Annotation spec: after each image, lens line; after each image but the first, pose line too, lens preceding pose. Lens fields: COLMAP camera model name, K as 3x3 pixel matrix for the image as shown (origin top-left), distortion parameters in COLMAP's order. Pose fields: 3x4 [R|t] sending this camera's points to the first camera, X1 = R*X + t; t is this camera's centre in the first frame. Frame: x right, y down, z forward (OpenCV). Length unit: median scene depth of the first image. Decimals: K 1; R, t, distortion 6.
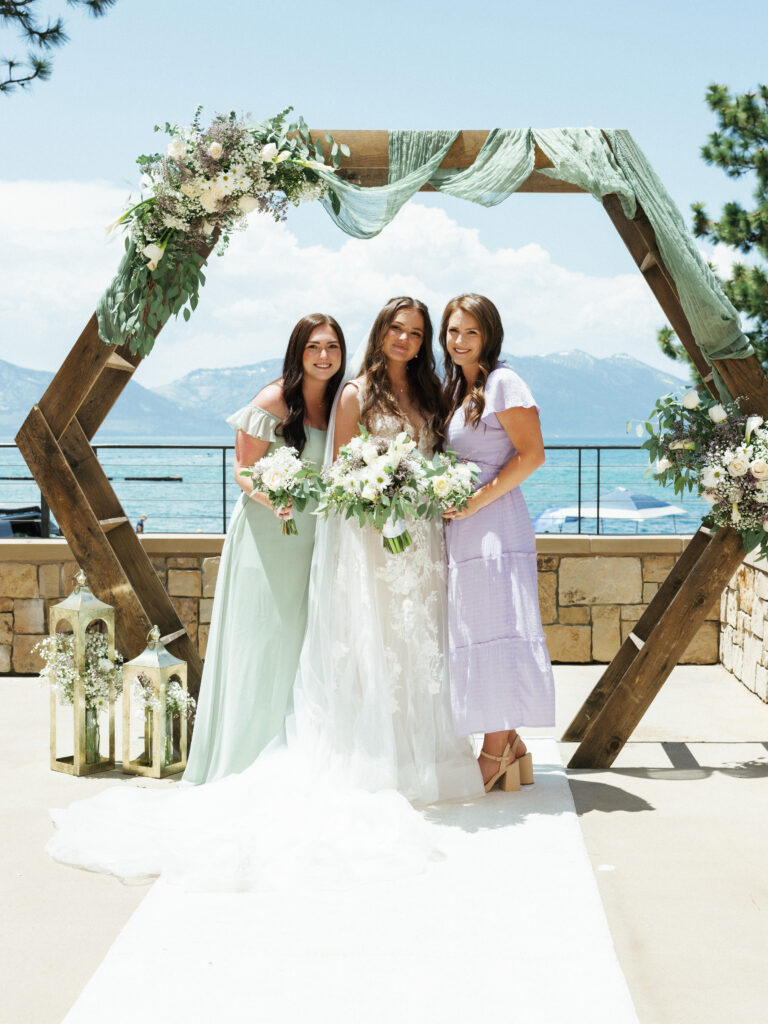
lens RADIAL K [[1237.3, 0, 446.3], [0, 1237.3, 514.6], [0, 0, 1]] dist [0.001829, 0.023241]
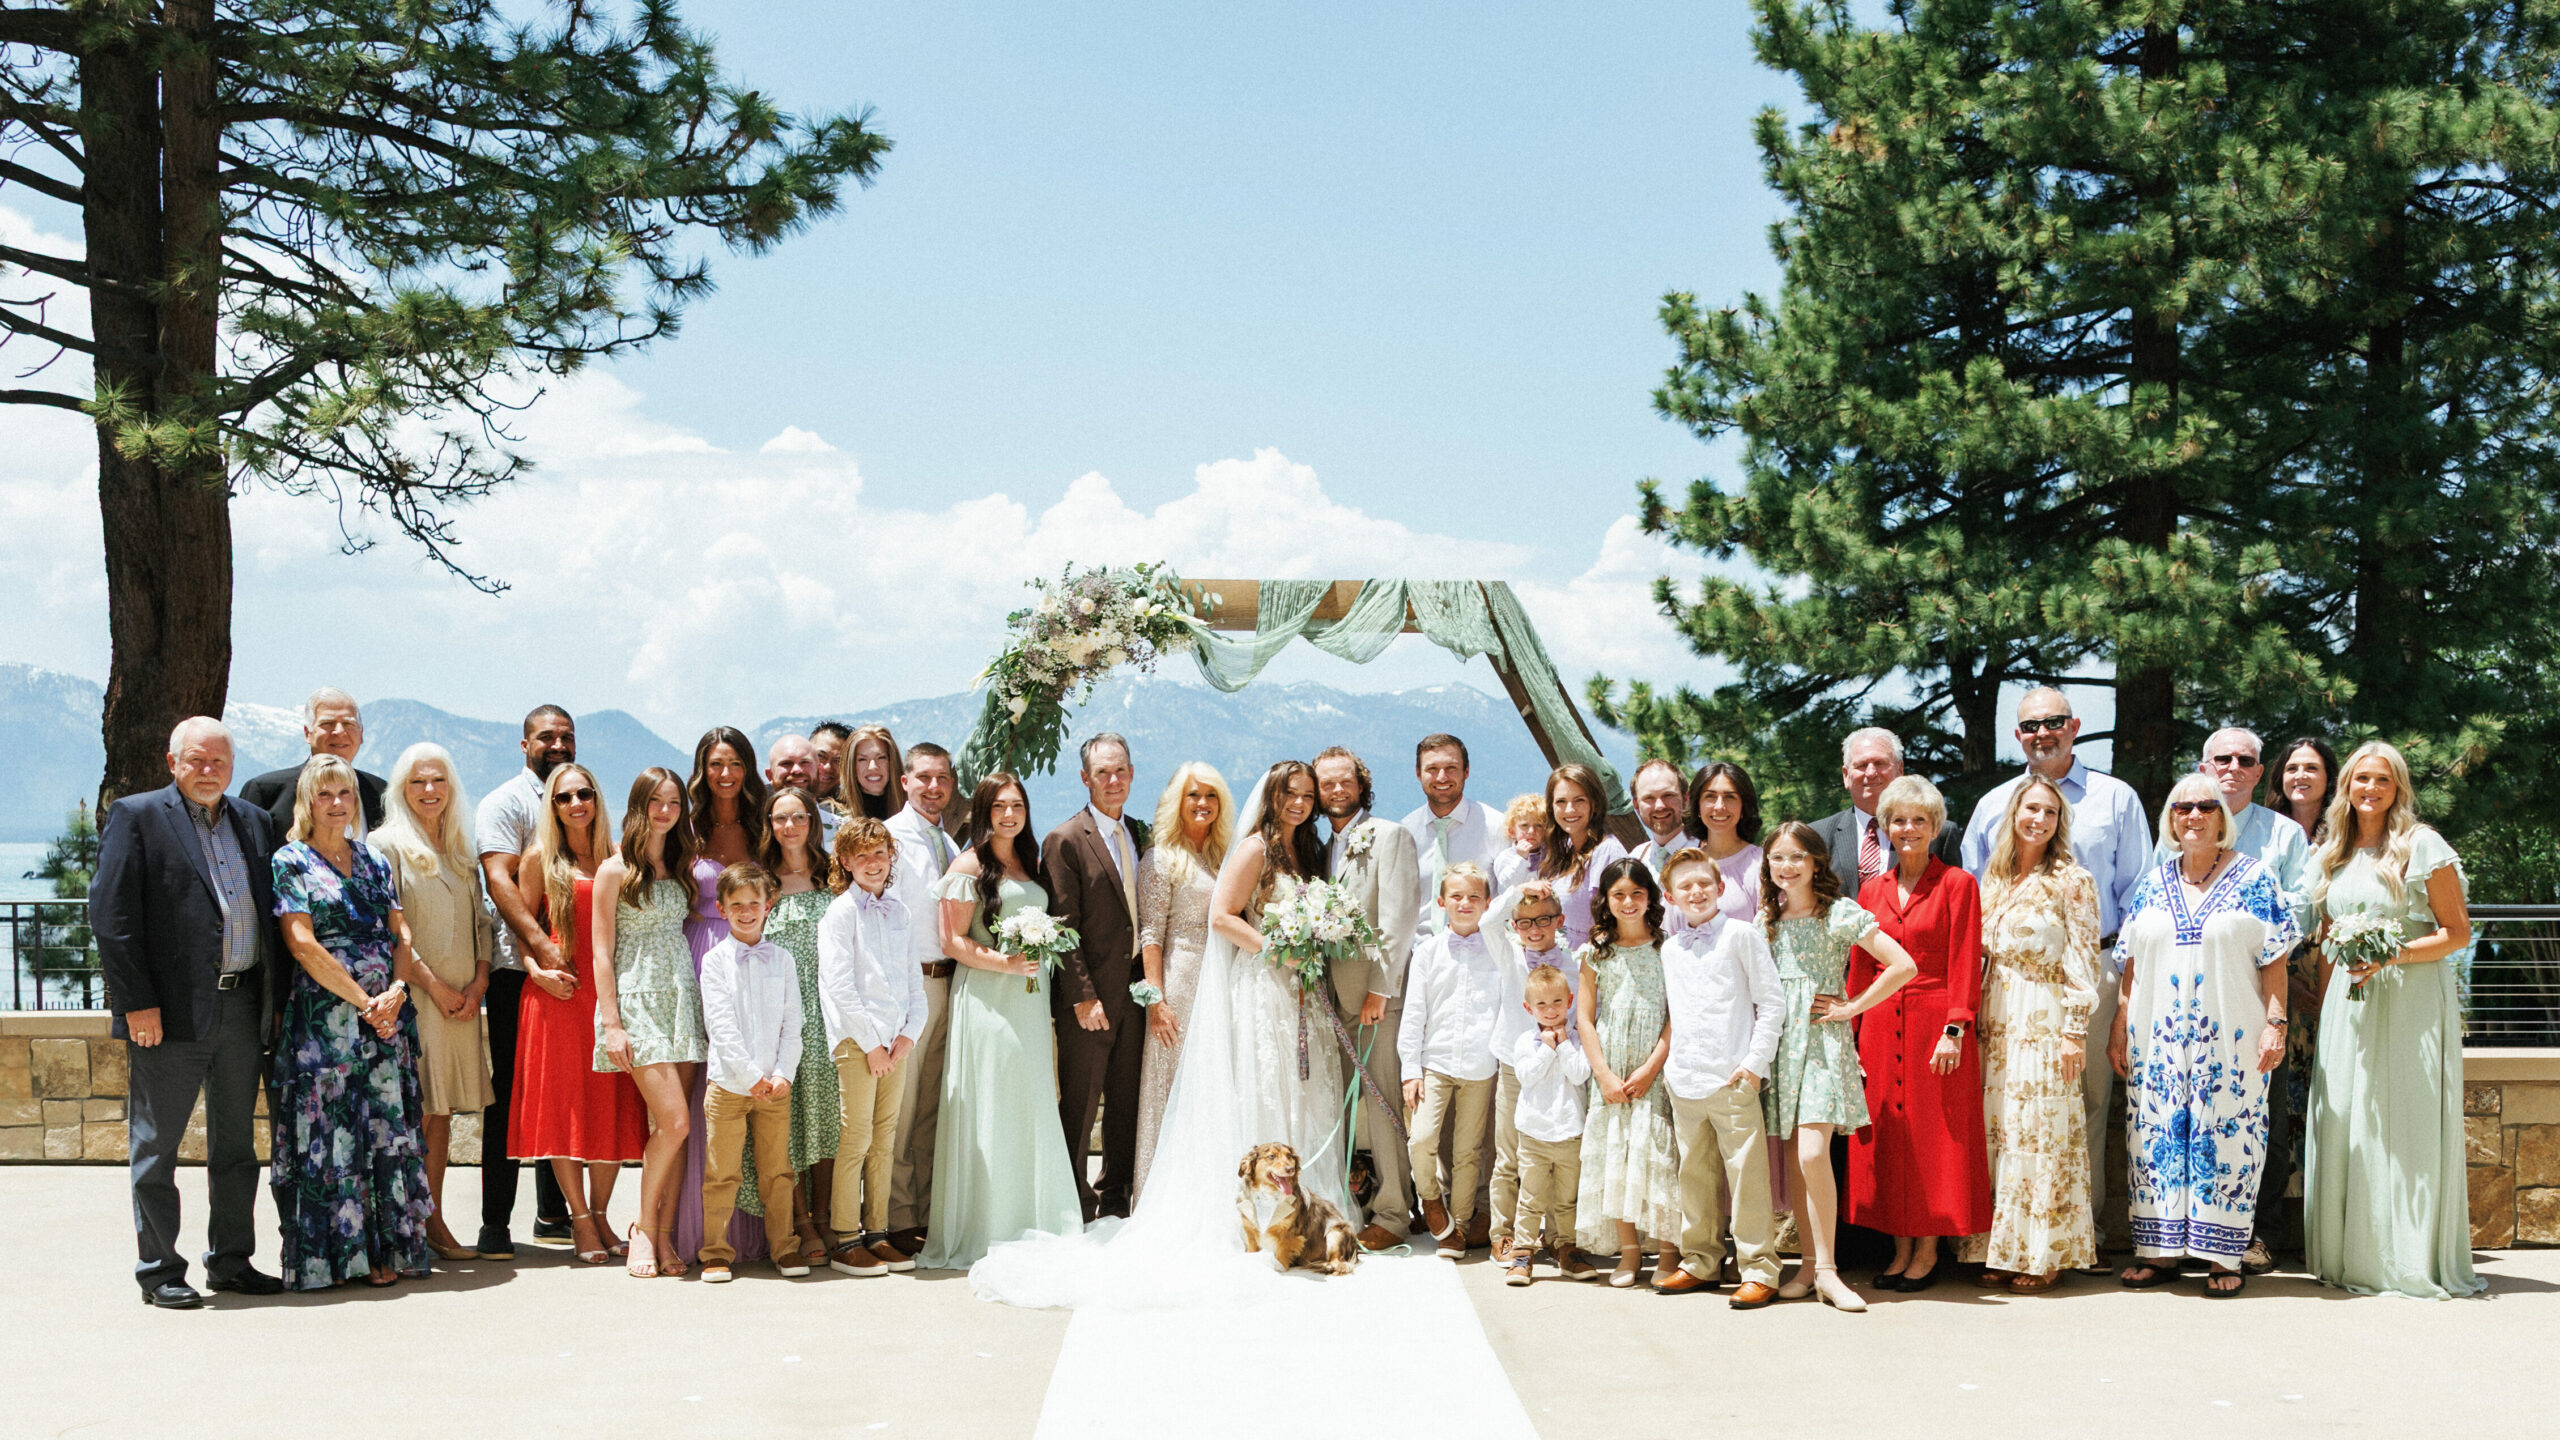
lens RADIAL K [[2500.2, 0, 1245.8], [0, 2500.2, 959.4], [0, 0, 1]] dist [0.001774, 0.013130]
pose [[0.999798, -0.003365, 0.019798, -0.096661], [0.003523, 0.999962, -0.007963, 0.002953], [-0.019771, 0.008031, 0.999772, -0.951137]]
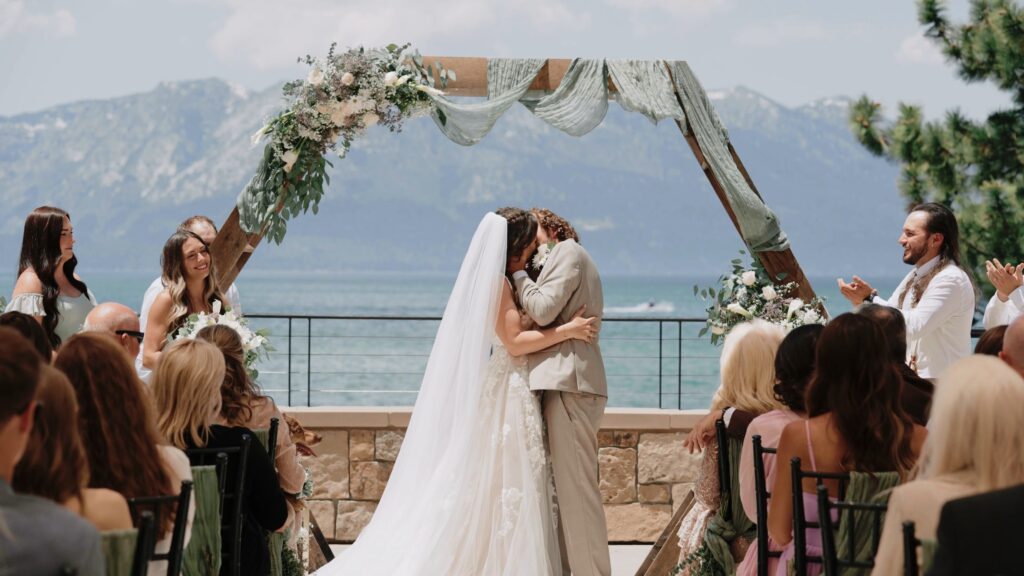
lens RADIAL K [[3515.8, 0, 512.5], [0, 3515.8, 309.9], [0, 0, 1]] dist [0.139131, 0.707011]
pose [[0.999627, 0.007810, 0.026159, -0.108432], [-0.006592, 0.998905, -0.046323, 0.089845], [-0.026492, 0.046134, 0.998584, -2.366490]]
